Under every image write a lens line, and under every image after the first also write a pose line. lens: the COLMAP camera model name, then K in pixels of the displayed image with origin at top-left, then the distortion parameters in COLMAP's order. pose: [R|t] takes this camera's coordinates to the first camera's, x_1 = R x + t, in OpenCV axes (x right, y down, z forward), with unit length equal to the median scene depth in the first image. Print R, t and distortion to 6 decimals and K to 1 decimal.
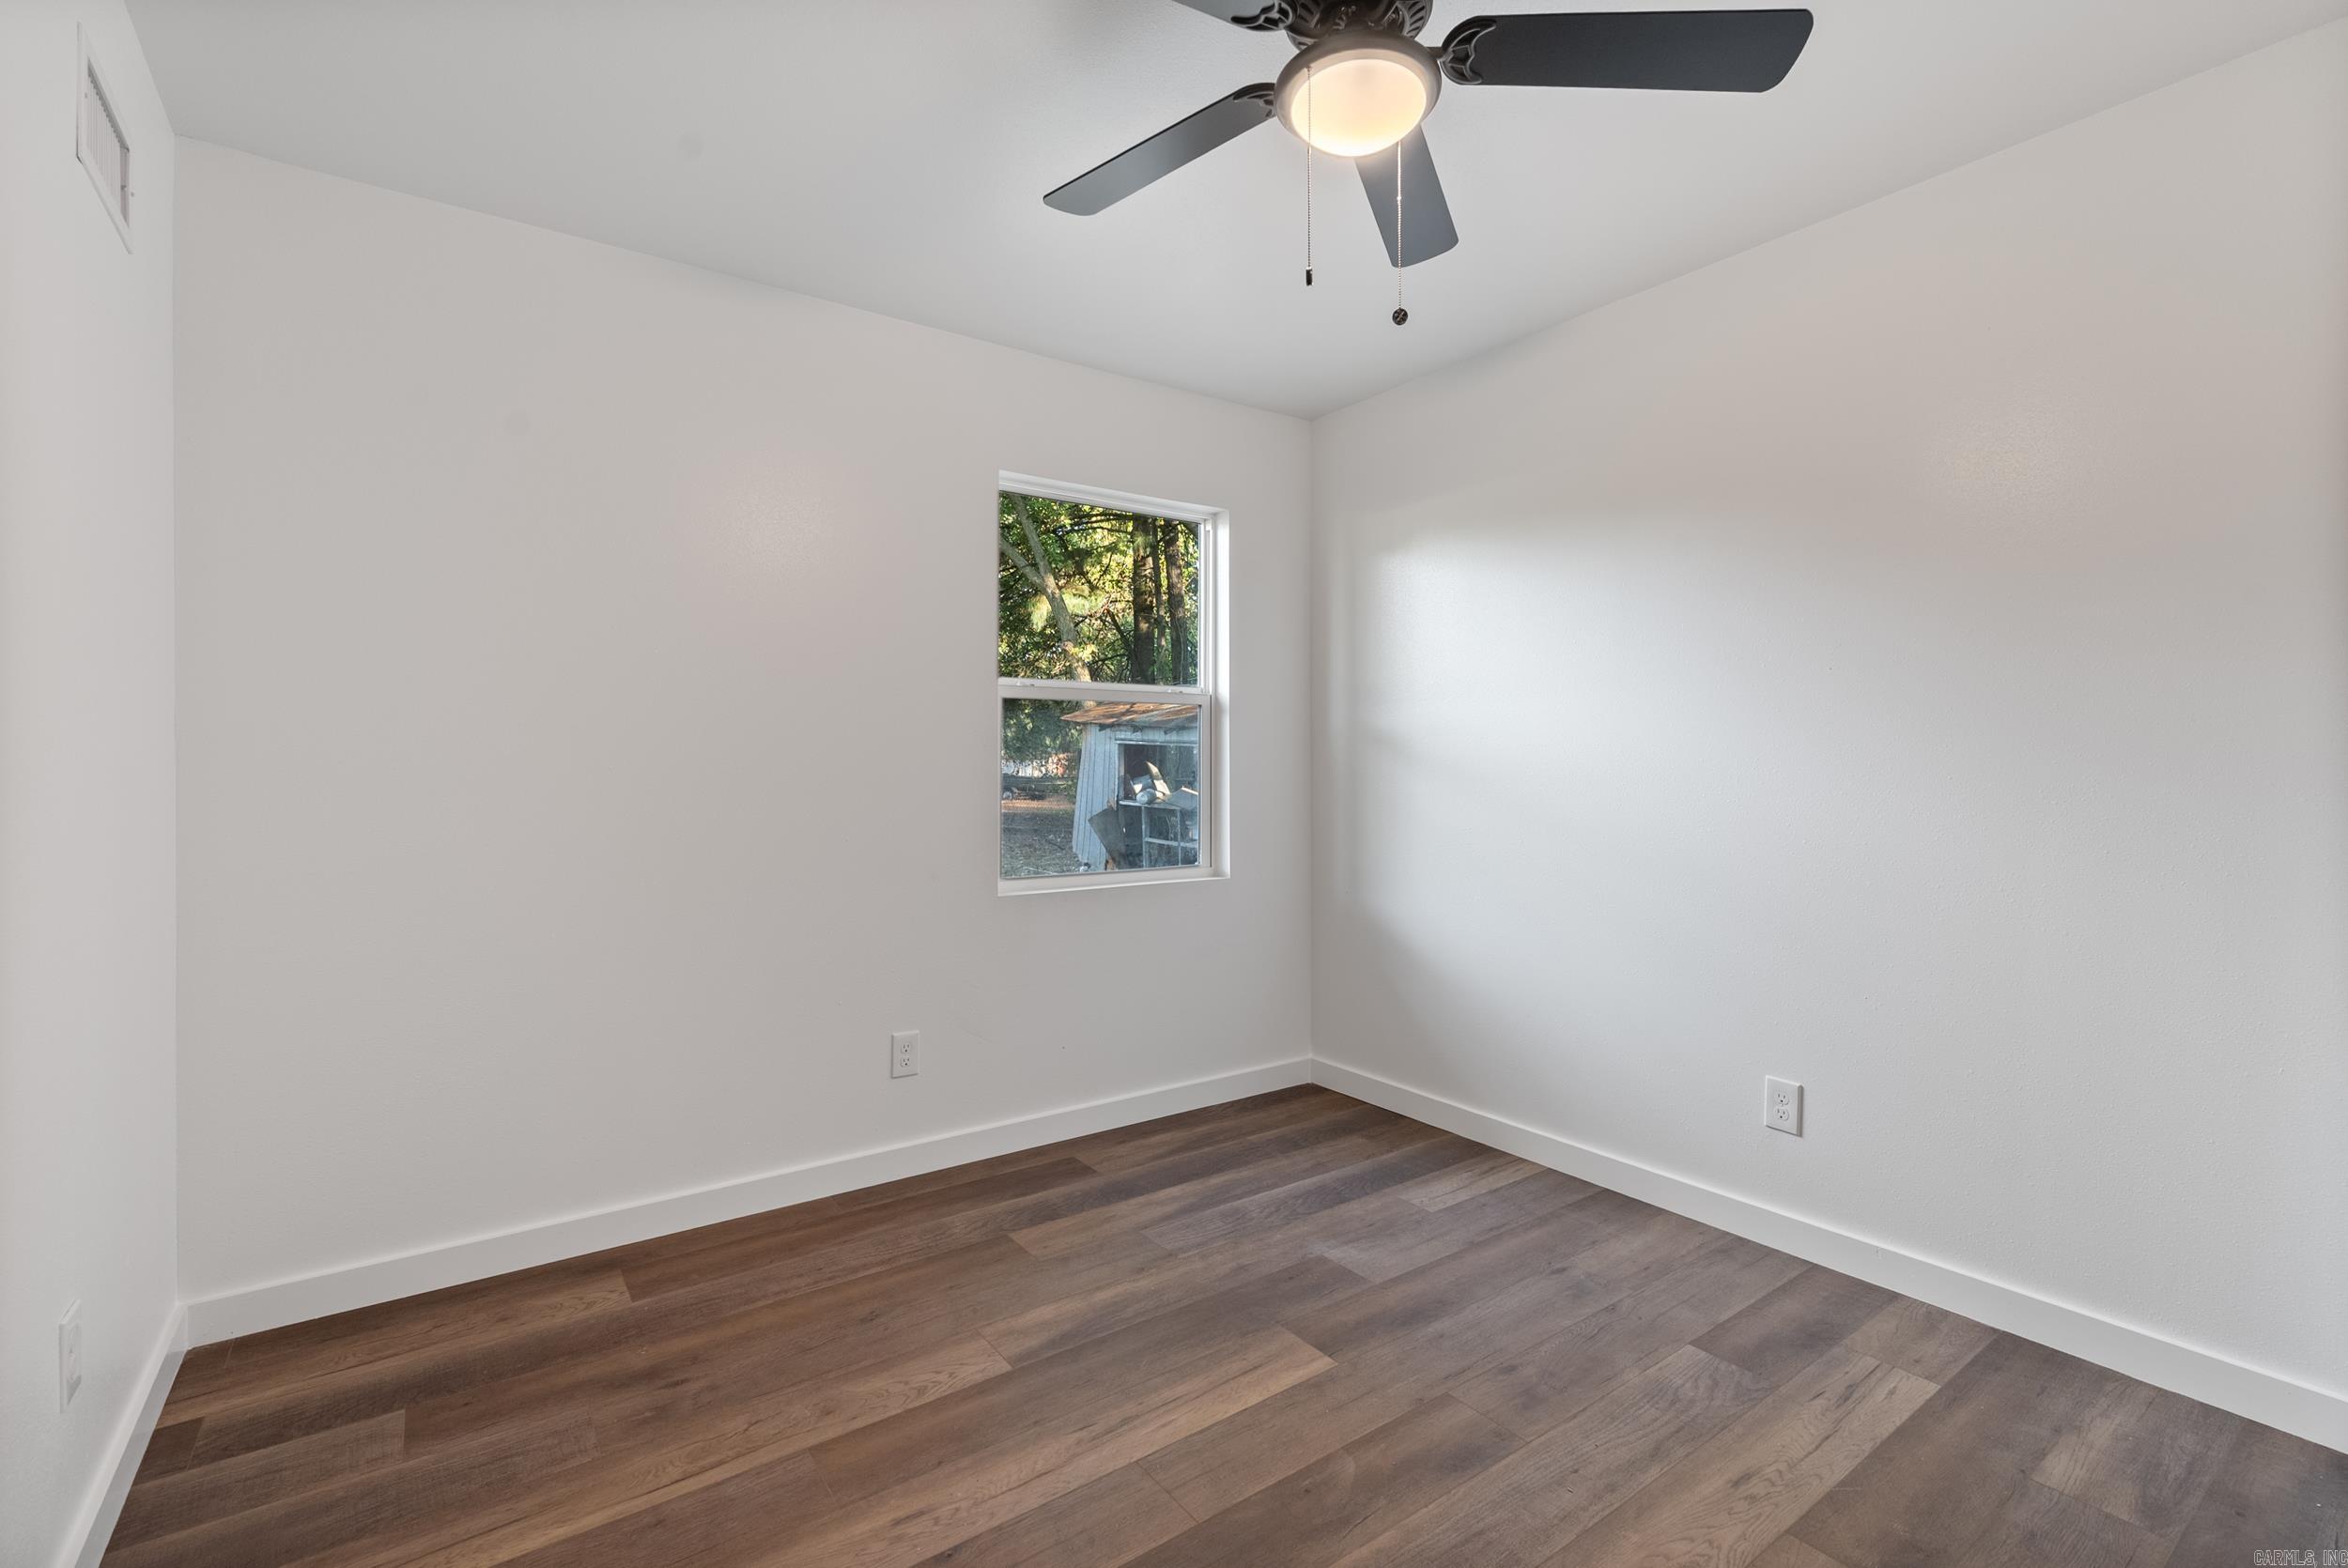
lens RADIAL K [[1040.2, 0, 1172.6], [0, 1040.2, 759.2], [0, 0, 1]] dist [-0.002824, -0.000795]
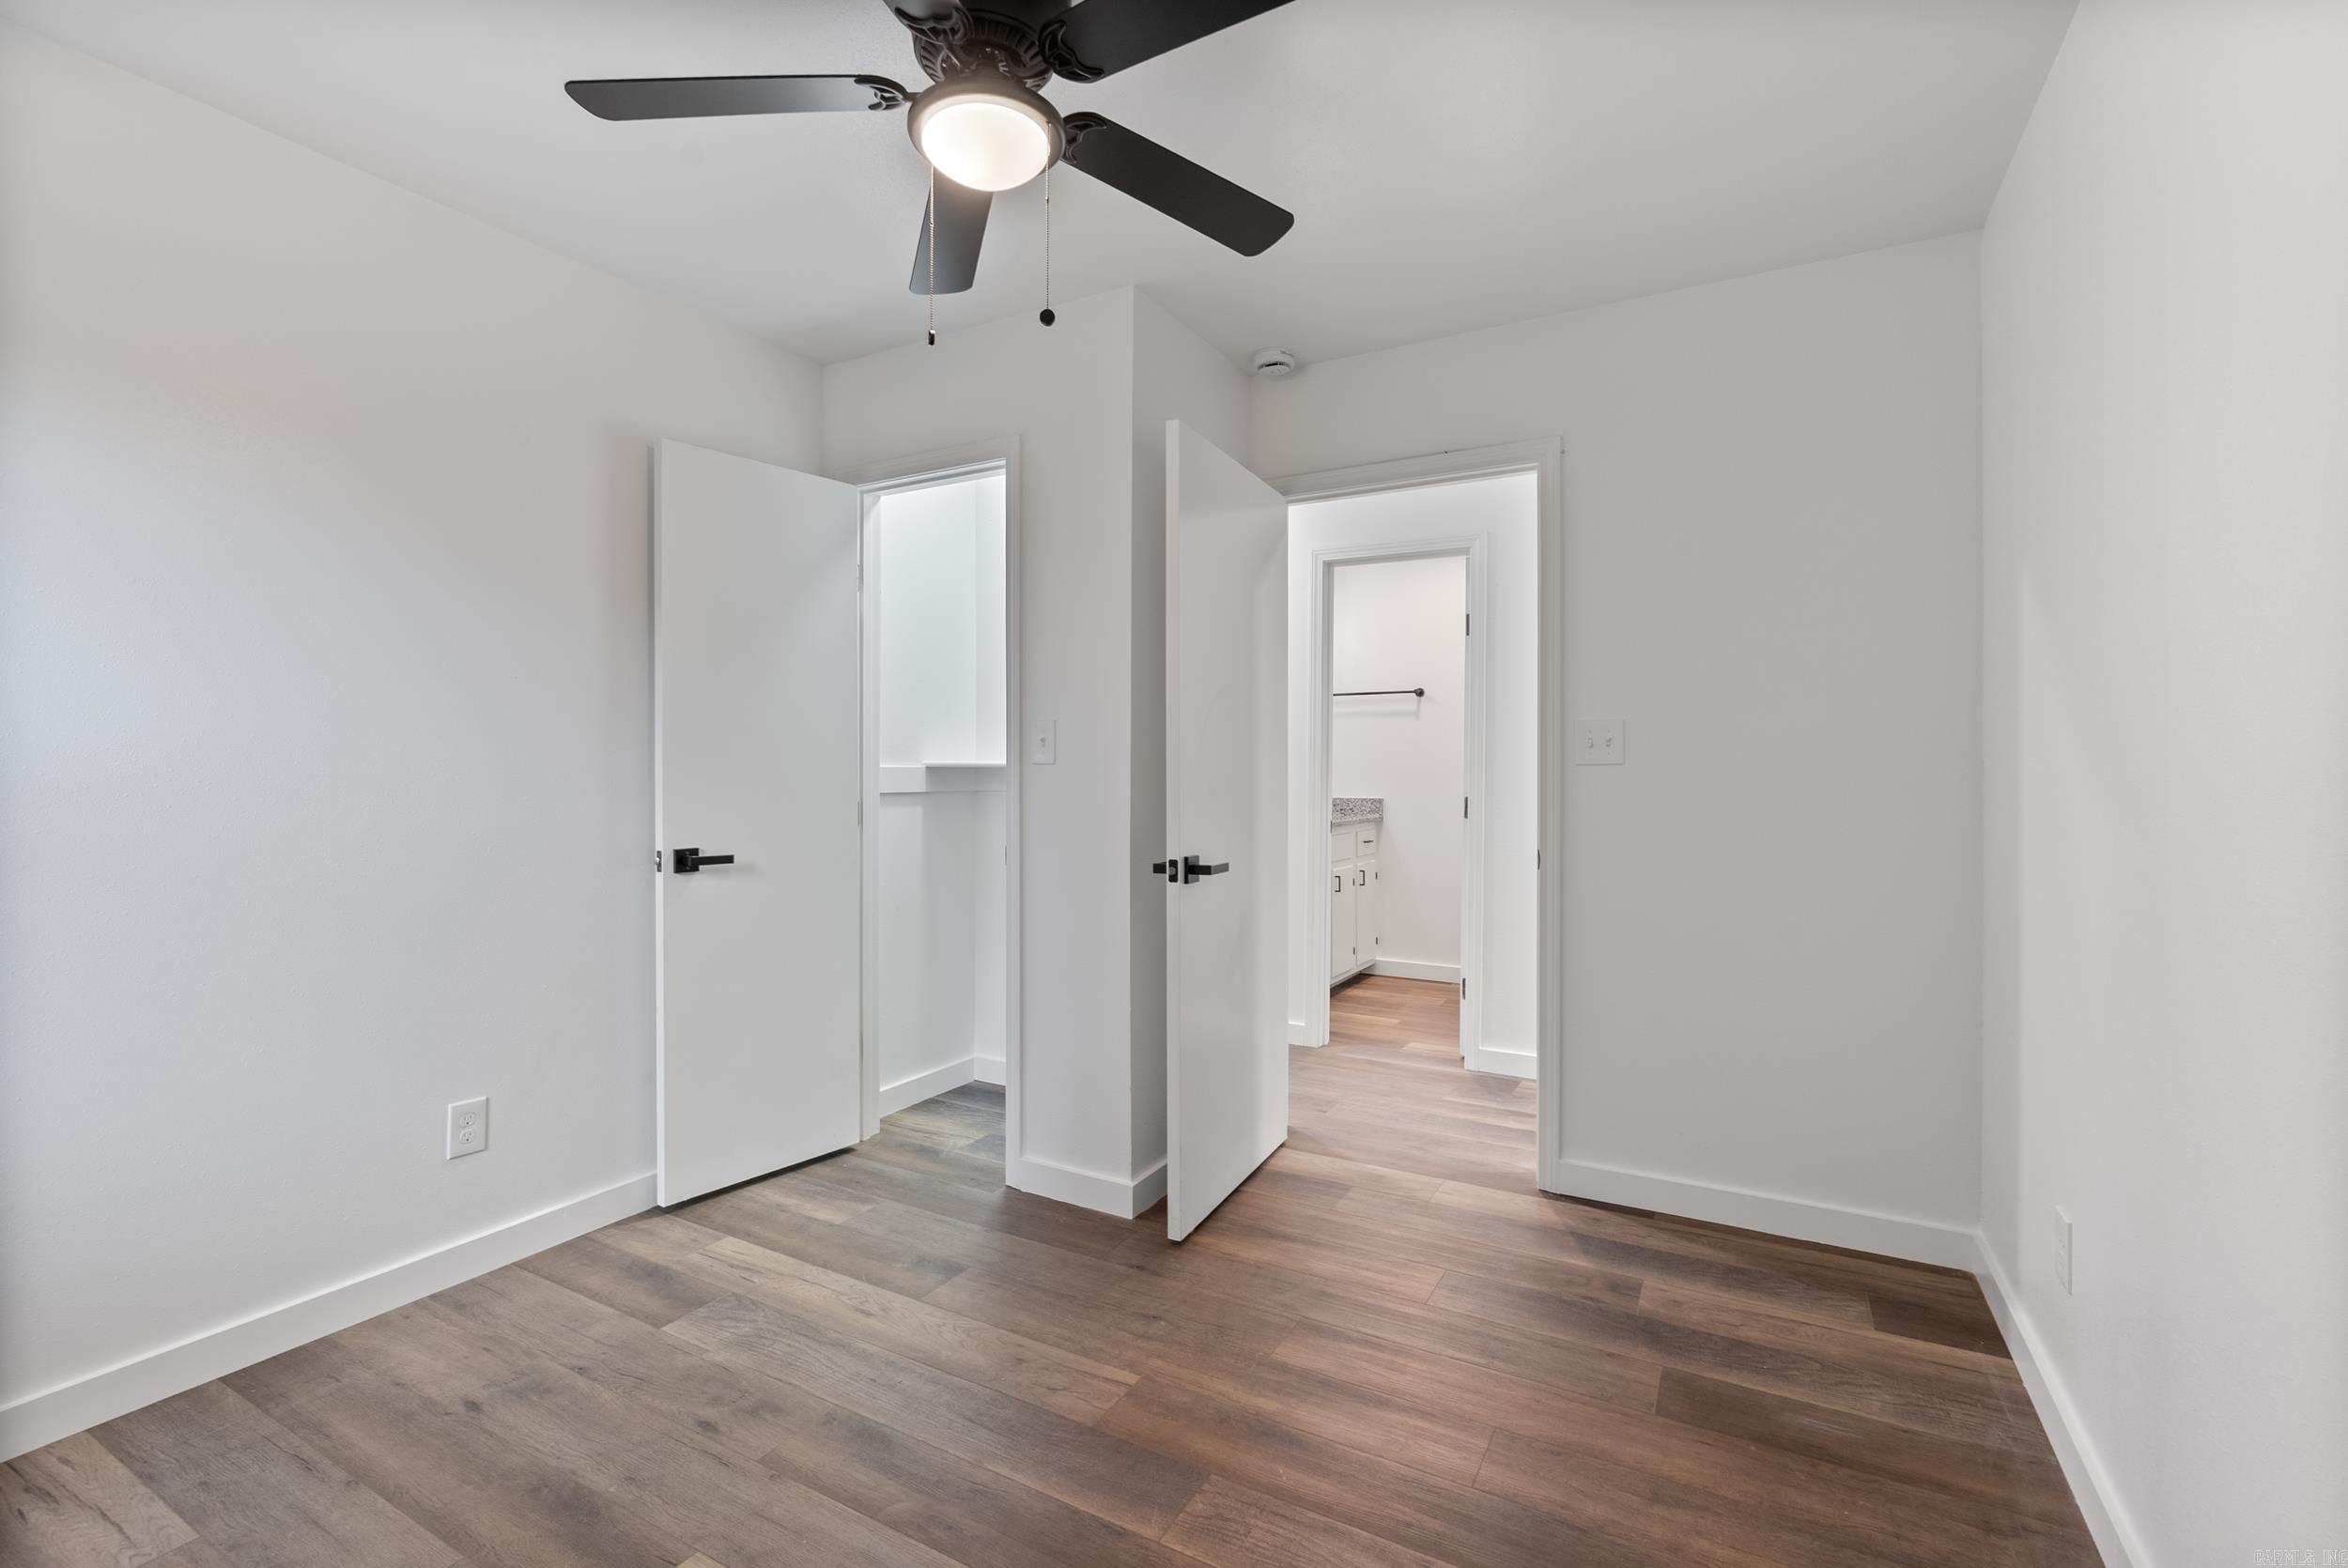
lens RADIAL K [[1042.0, 0, 1176.8], [0, 1042.0, 791.4], [0, 0, 1]] dist [-0.002738, 0.000120]
pose [[-0.422476, -0.019939, 0.906155, -0.573506], [-0.006558, 0.999799, 0.018943, 0.001733], [-0.906351, 0.002060, -0.422521, 0.849833]]
